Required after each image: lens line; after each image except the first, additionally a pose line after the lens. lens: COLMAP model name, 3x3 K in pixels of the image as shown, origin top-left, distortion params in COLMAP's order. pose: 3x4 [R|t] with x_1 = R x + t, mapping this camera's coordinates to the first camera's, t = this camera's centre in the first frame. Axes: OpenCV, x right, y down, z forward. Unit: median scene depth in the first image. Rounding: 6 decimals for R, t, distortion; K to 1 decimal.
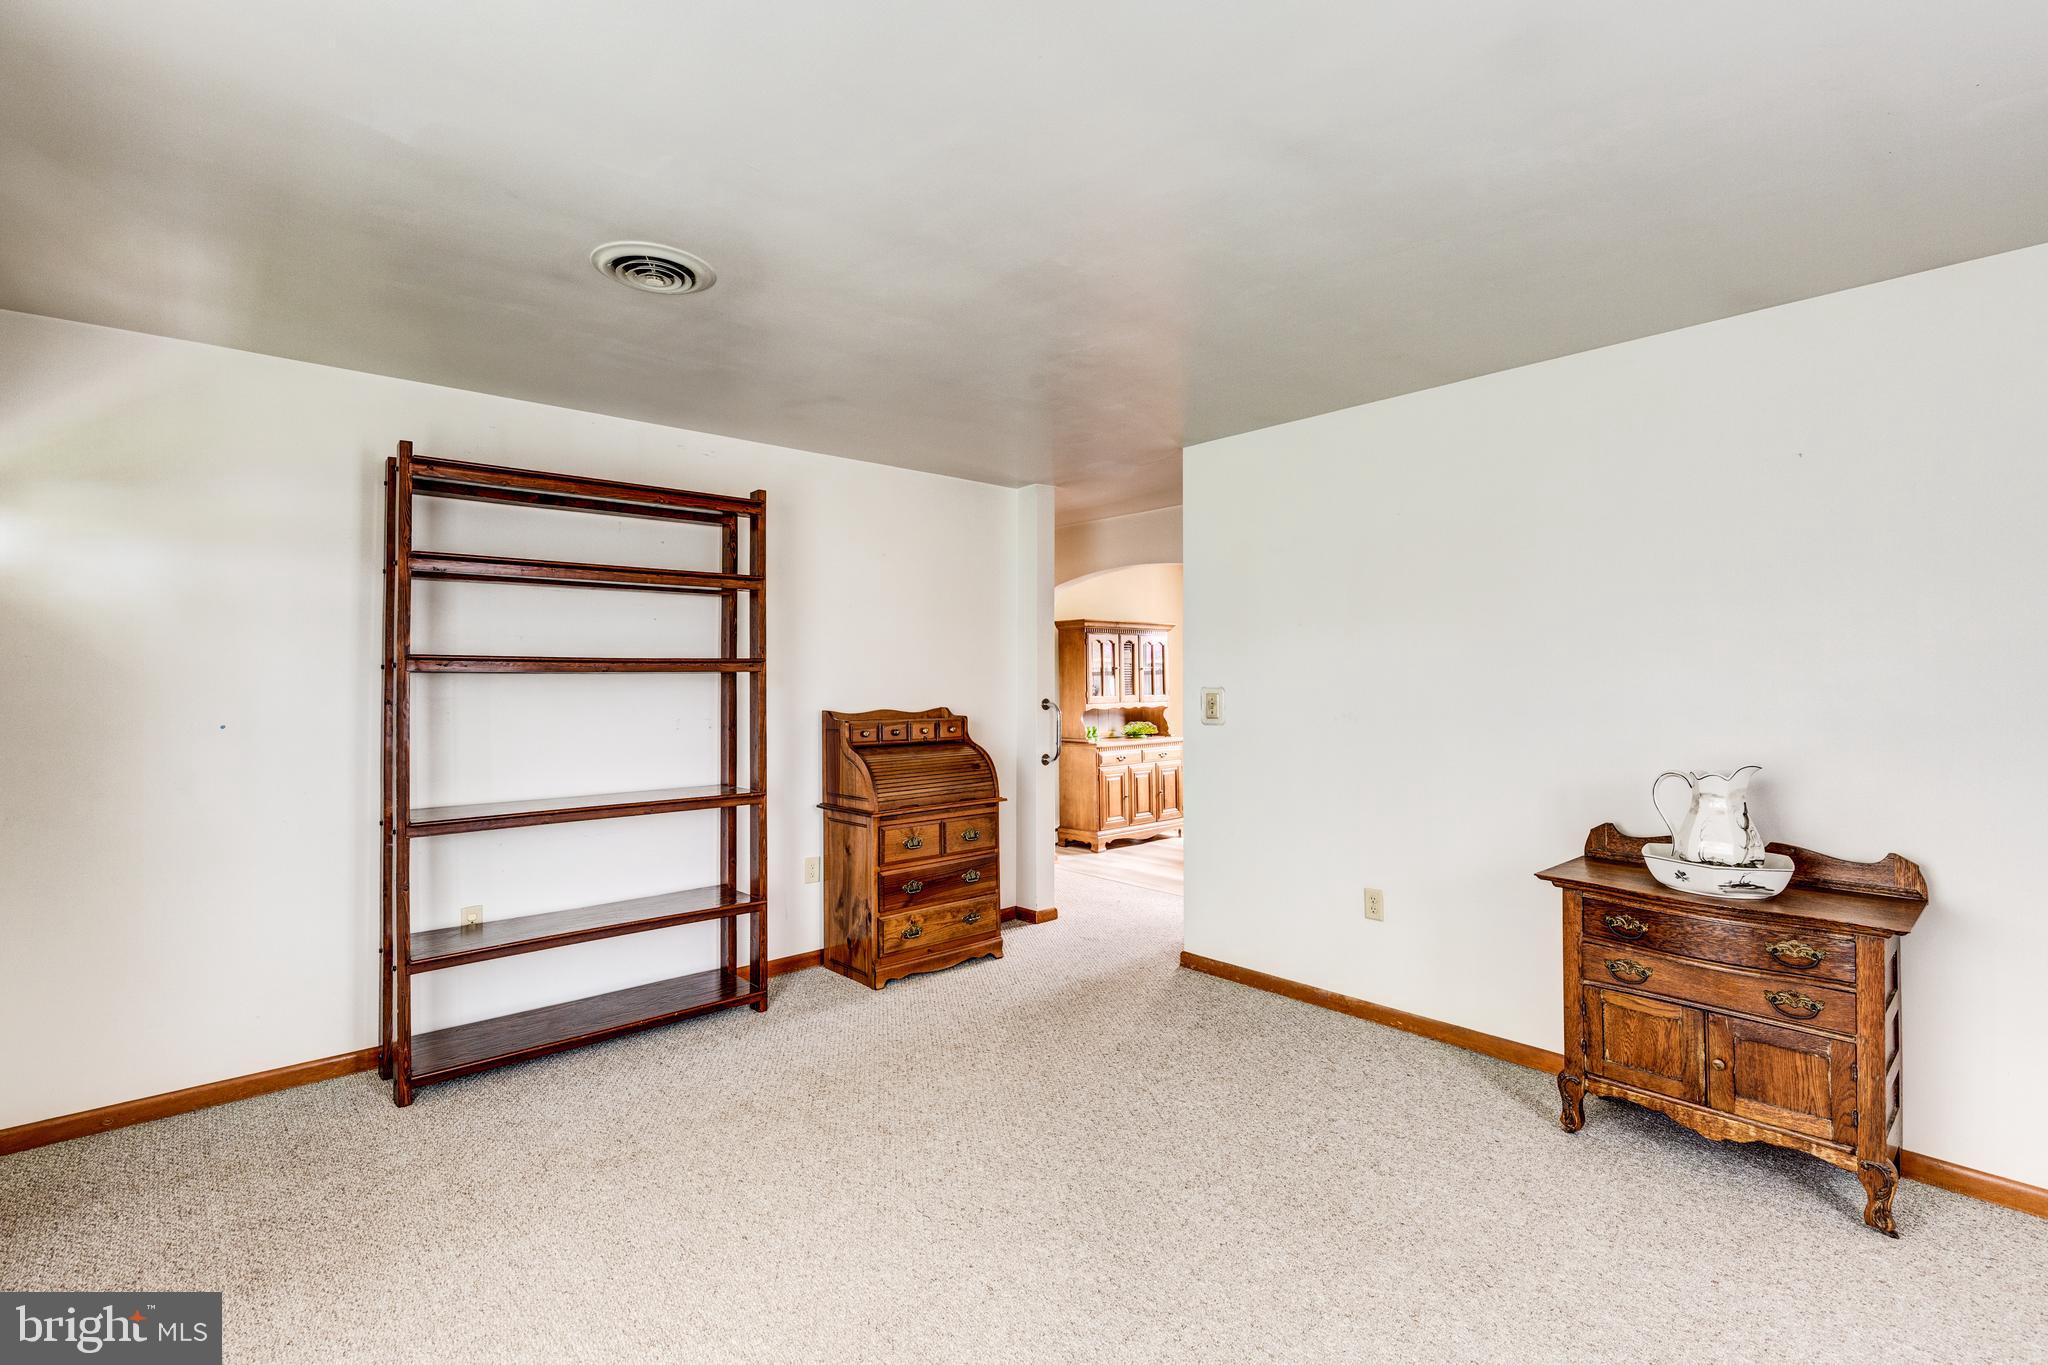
lens RADIAL K [[922.8, 0, 1005.2], [0, 922.8, 673.7], [0, 0, 1]] dist [0.007822, -0.001015]
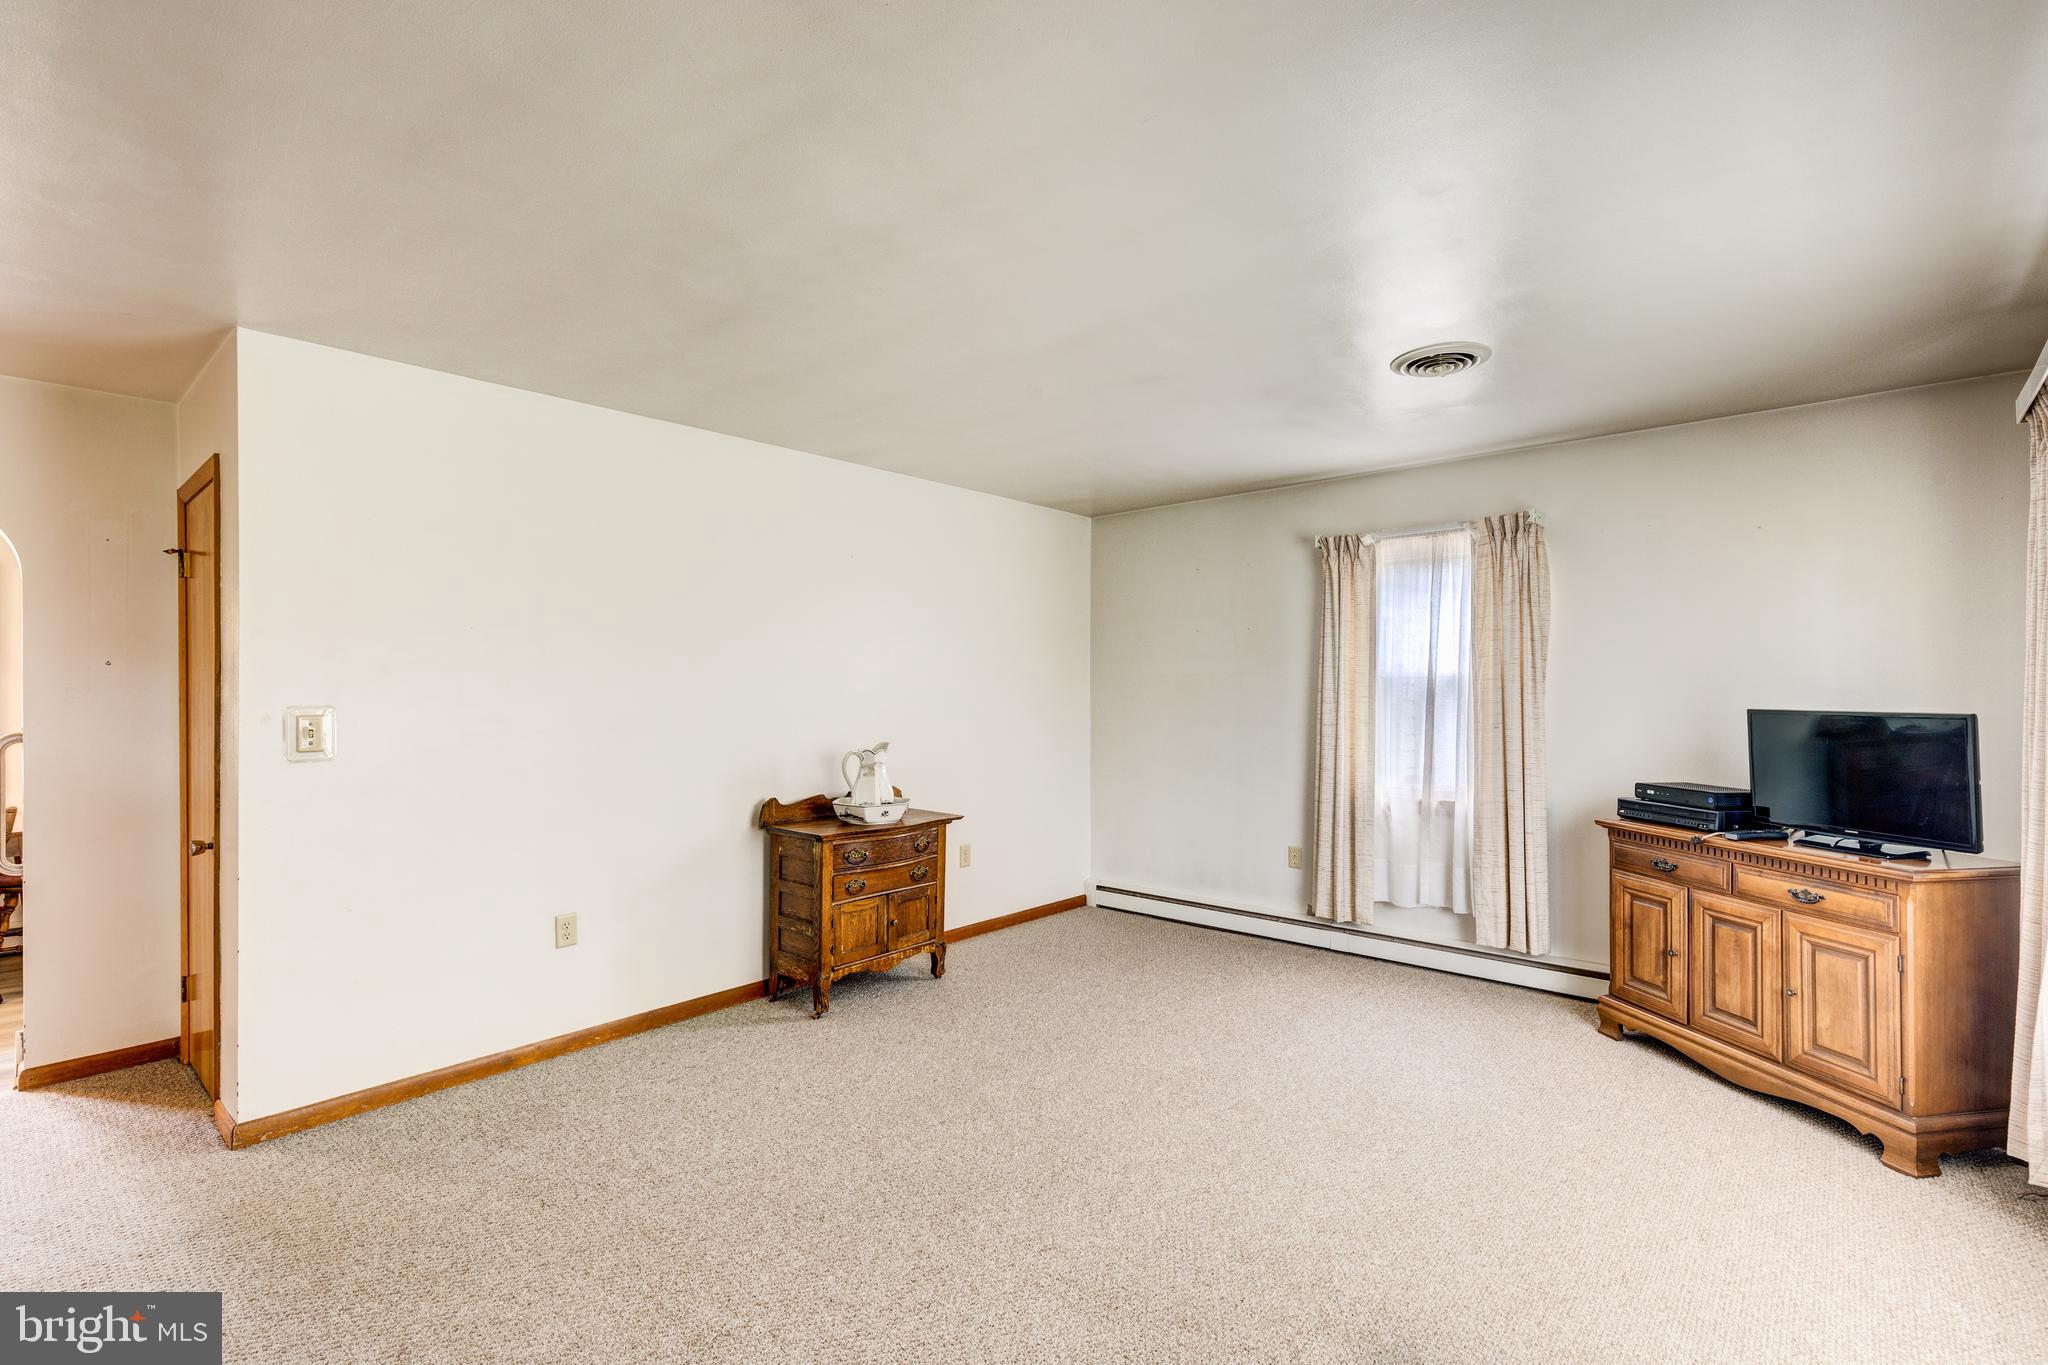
lens RADIAL K [[925.3, 0, 1034.3], [0, 925.3, 691.6], [0, 0, 1]] dist [0.002341, -0.000554]
pose [[-0.137702, 0.004036, 0.990466, -0.818820], [0.000479, 0.999992, -0.004008, 0.009916], [-0.990474, -0.000077, -0.137703, 0.872976]]
